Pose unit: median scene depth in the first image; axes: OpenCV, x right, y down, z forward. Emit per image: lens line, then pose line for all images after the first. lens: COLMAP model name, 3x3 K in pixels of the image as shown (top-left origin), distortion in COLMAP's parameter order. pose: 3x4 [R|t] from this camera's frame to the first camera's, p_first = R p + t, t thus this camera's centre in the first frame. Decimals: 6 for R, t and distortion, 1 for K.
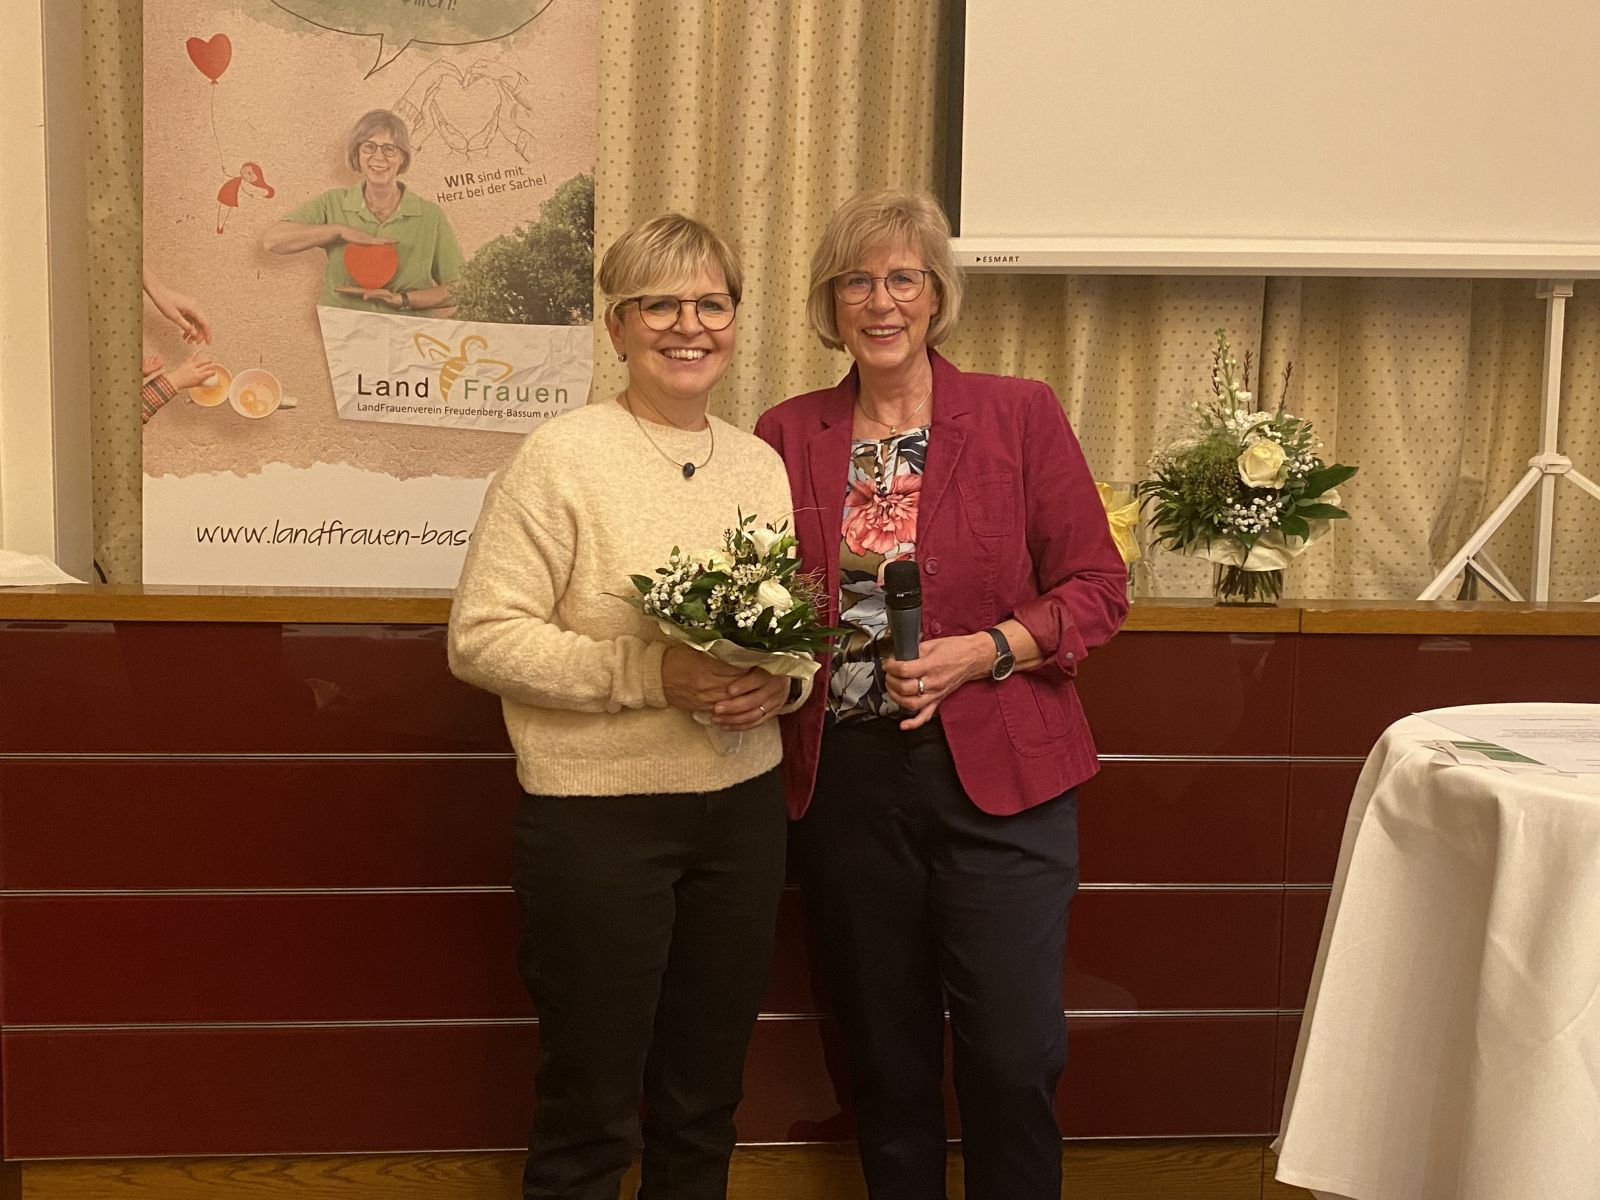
lens RADIAL K [[1655.9, 0, 800.0], [0, 1655.9, 600.0], [0, 0, 1]] dist [0.034917, -0.016020]
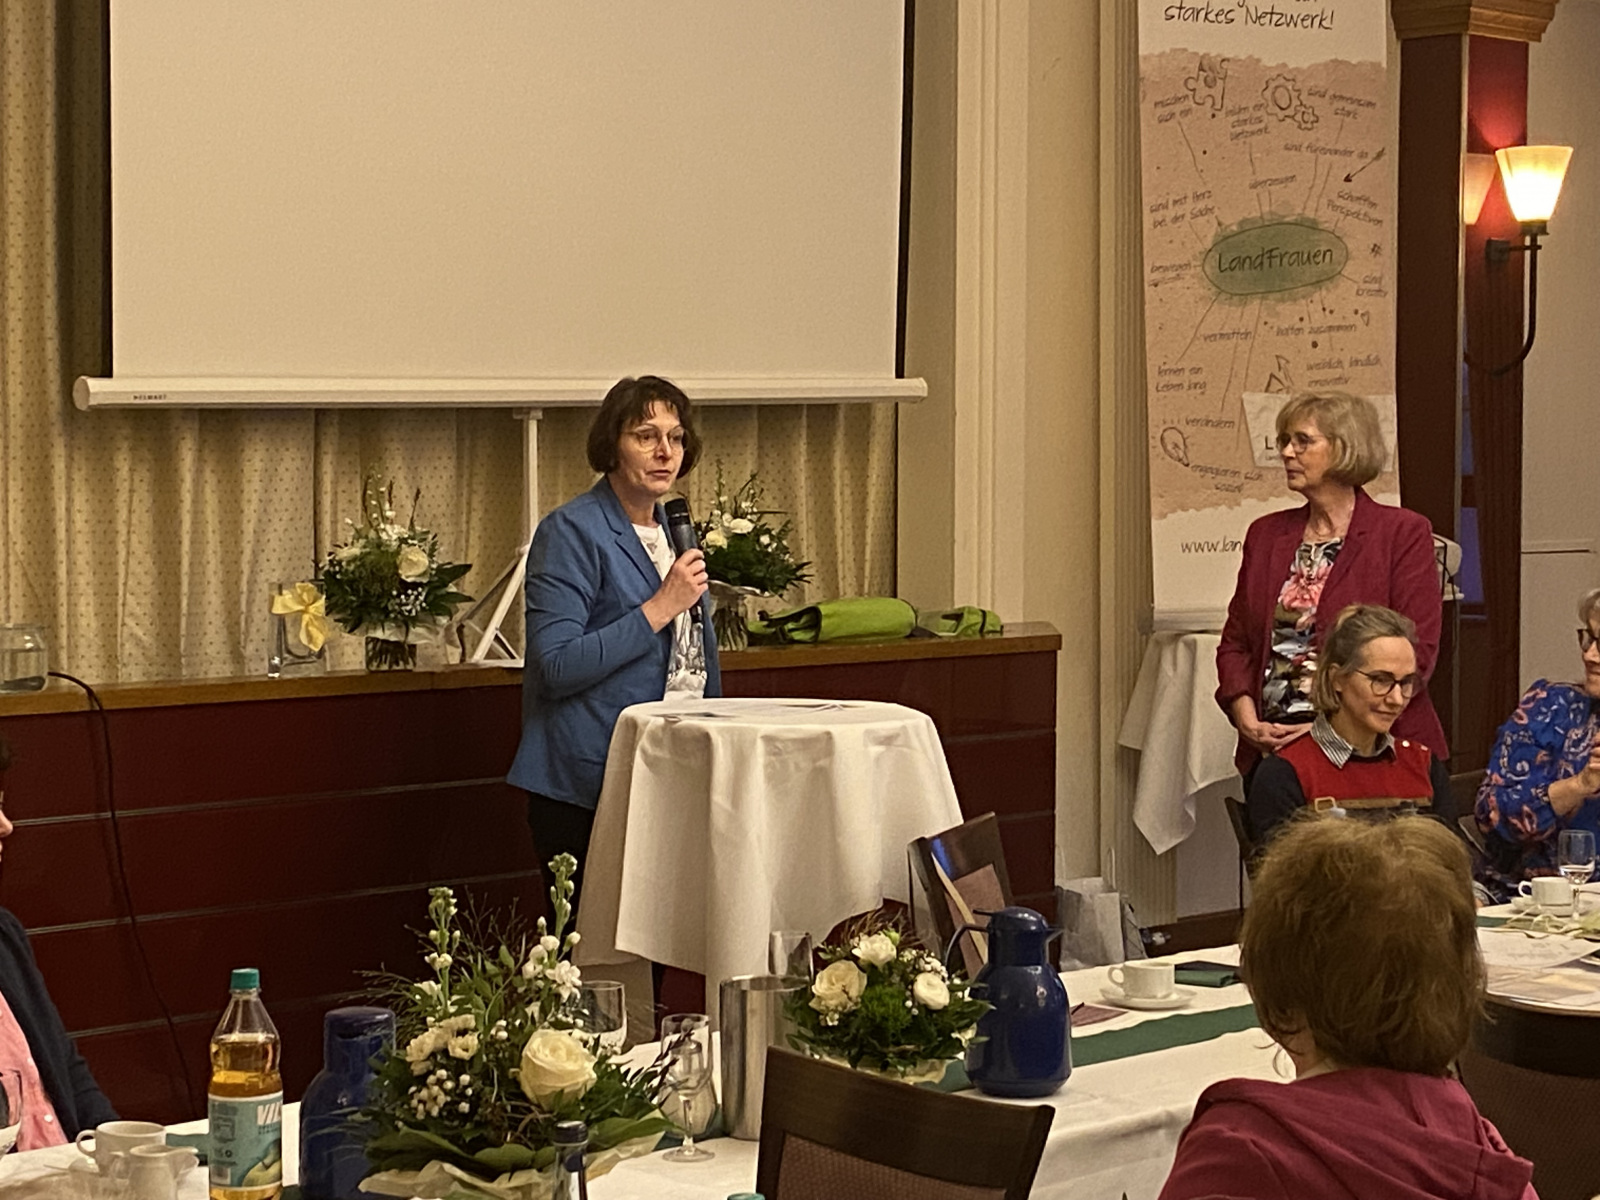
lens RADIAL K [[3203.8, 0, 800.0], [0, 3203.8, 600.0], [0, 0, 1]] dist [0.081718, 0.316512]
pose [[0.780049, -0.049582, 0.623750, -0.912735], [0.080633, 0.996509, -0.021625, 0.023536], [-0.620501, 0.067163, 0.781324, -1.017867]]
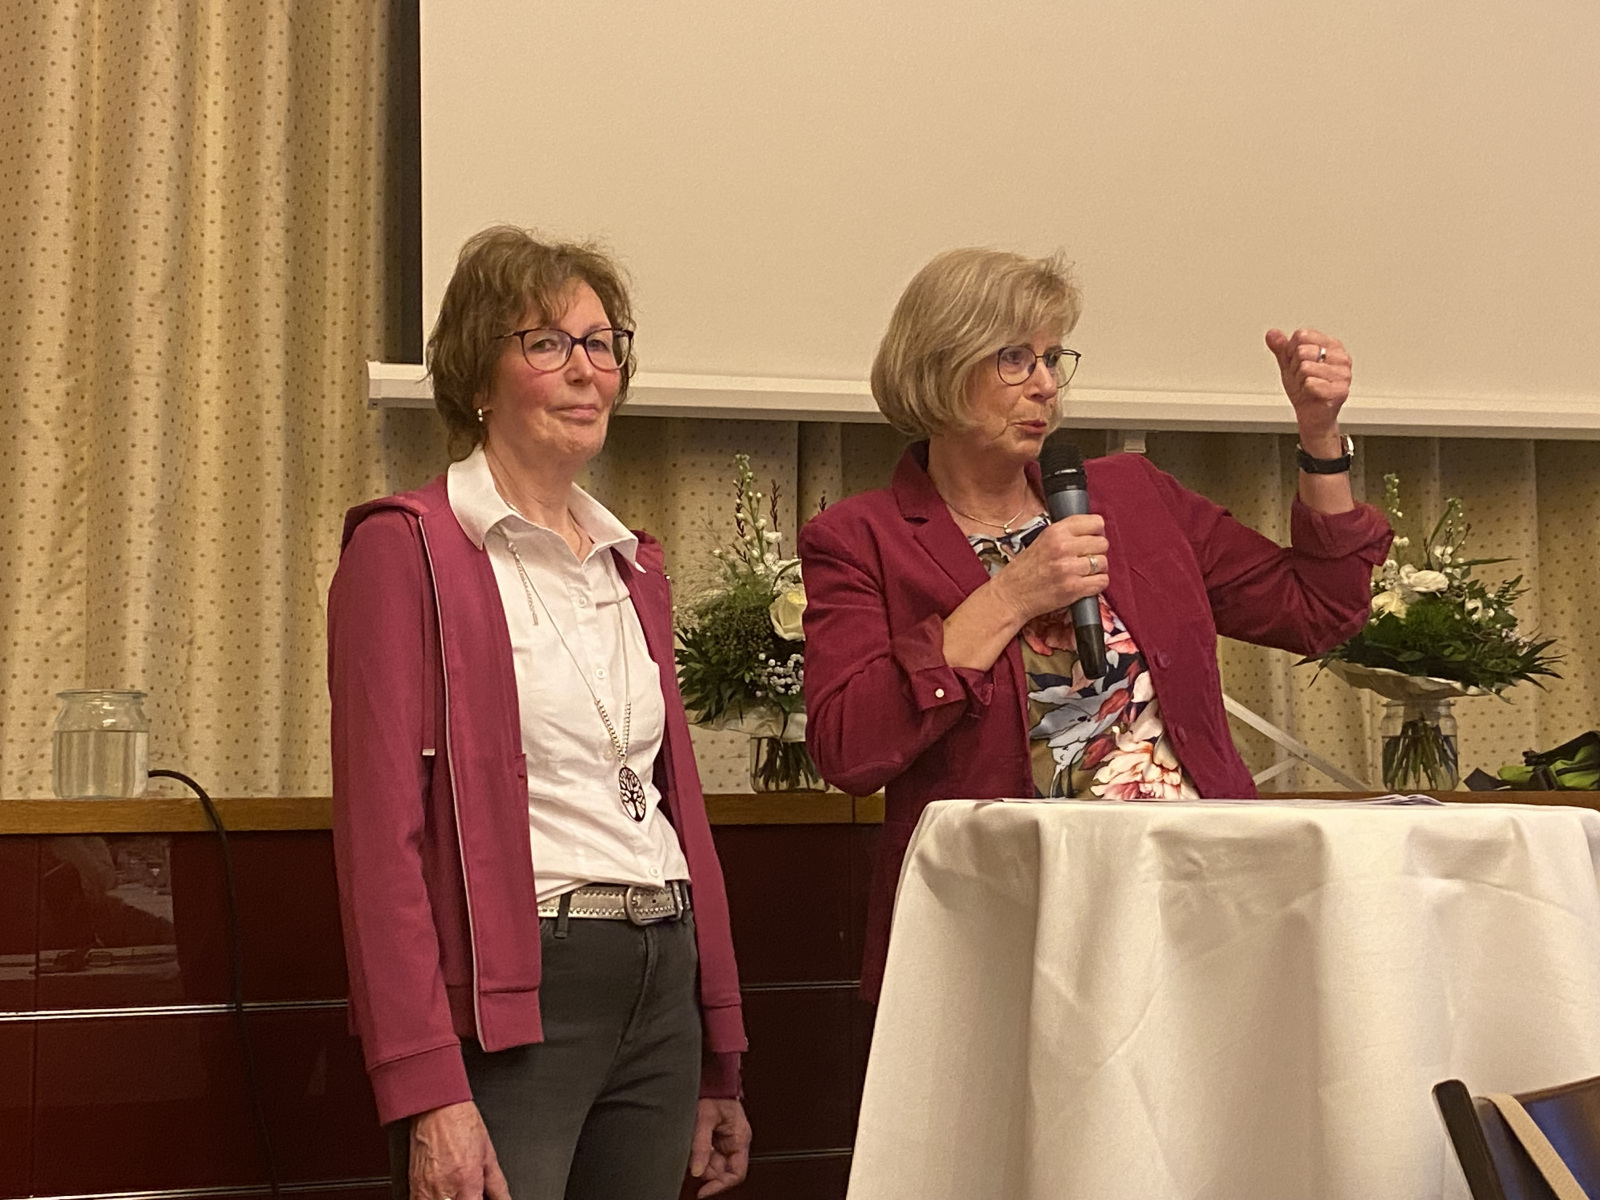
lens RADIAL K [[2350.7, 0, 800.0], [0, 2350.7, 600.0], [0, 0, 1]] dist [0.165058, -0.500610]
pose [[0.968250, -0.006469, 0.249902, -0.011371], [0.053903, 0.981552, -0.183440, 0.105012], [-0.244105, 0.191086, 0.950736, -0.096041]]
